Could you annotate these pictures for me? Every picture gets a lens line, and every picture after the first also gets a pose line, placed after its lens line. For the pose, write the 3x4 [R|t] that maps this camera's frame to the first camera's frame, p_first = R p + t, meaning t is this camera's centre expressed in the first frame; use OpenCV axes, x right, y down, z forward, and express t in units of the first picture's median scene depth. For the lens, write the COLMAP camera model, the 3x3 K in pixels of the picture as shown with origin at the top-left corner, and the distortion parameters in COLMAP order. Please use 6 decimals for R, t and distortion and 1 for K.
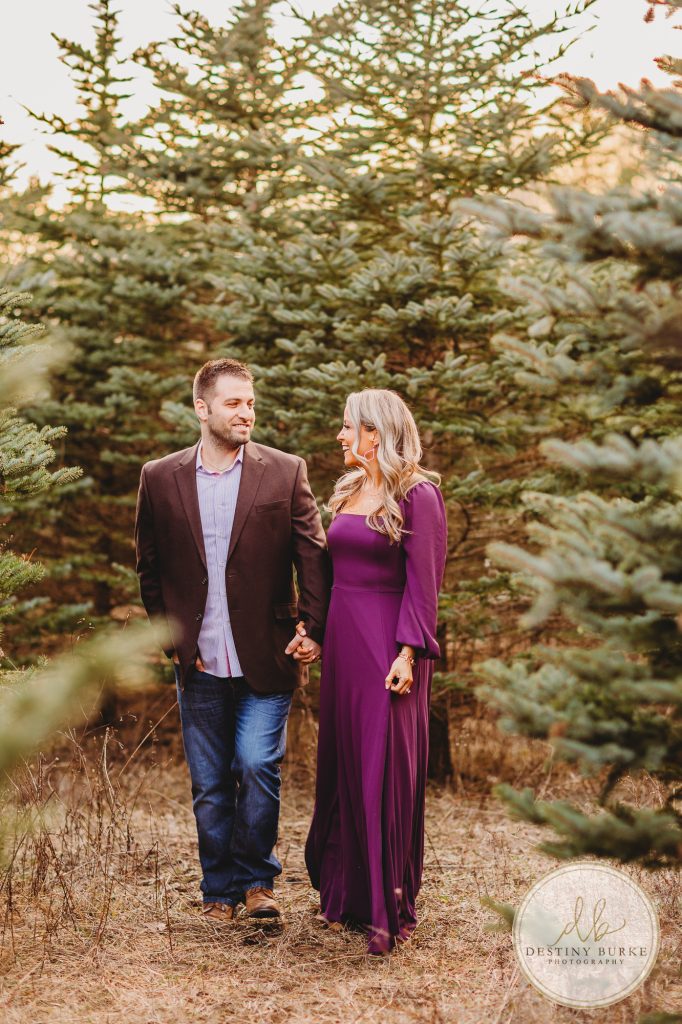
lens RADIAL K [[2405.4, 0, 328.6], [0, 2405.4, 514.5], [0, 0, 1]] dist [-0.061985, 0.165877]
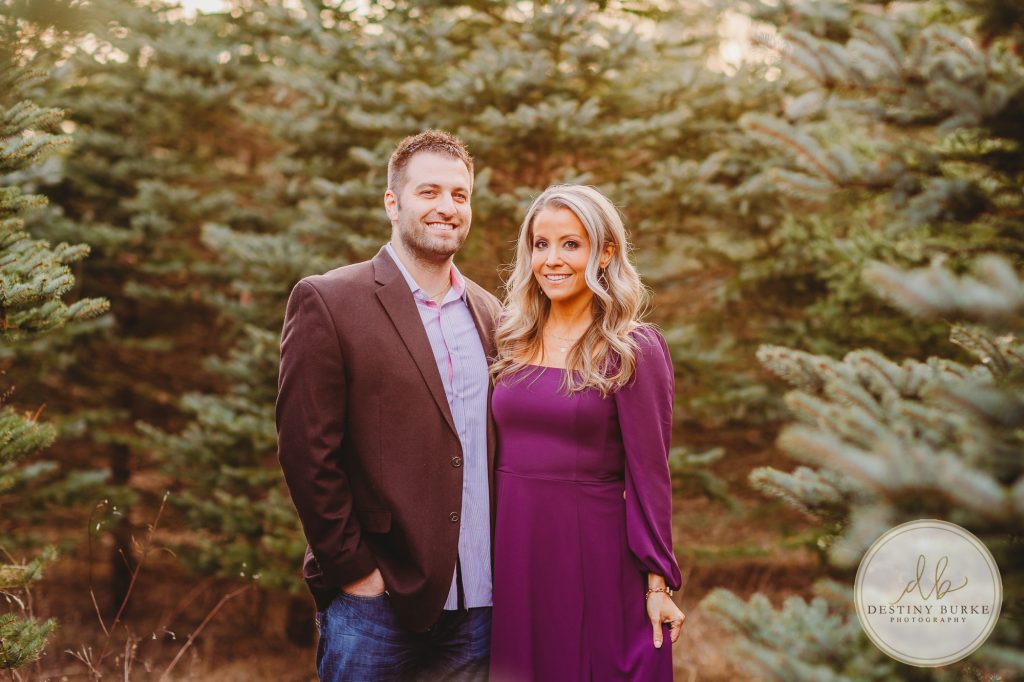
lens RADIAL K [[2587.8, 0, 510.6], [0, 2587.8, 340.0], [0, 0, 1]] dist [-0.082402, 0.432998]
pose [[0.998053, 0.026183, 0.056604, -0.015079], [-0.025587, 0.999610, -0.011217, -0.000888], [-0.056876, 0.009747, 0.998334, 0.134660]]
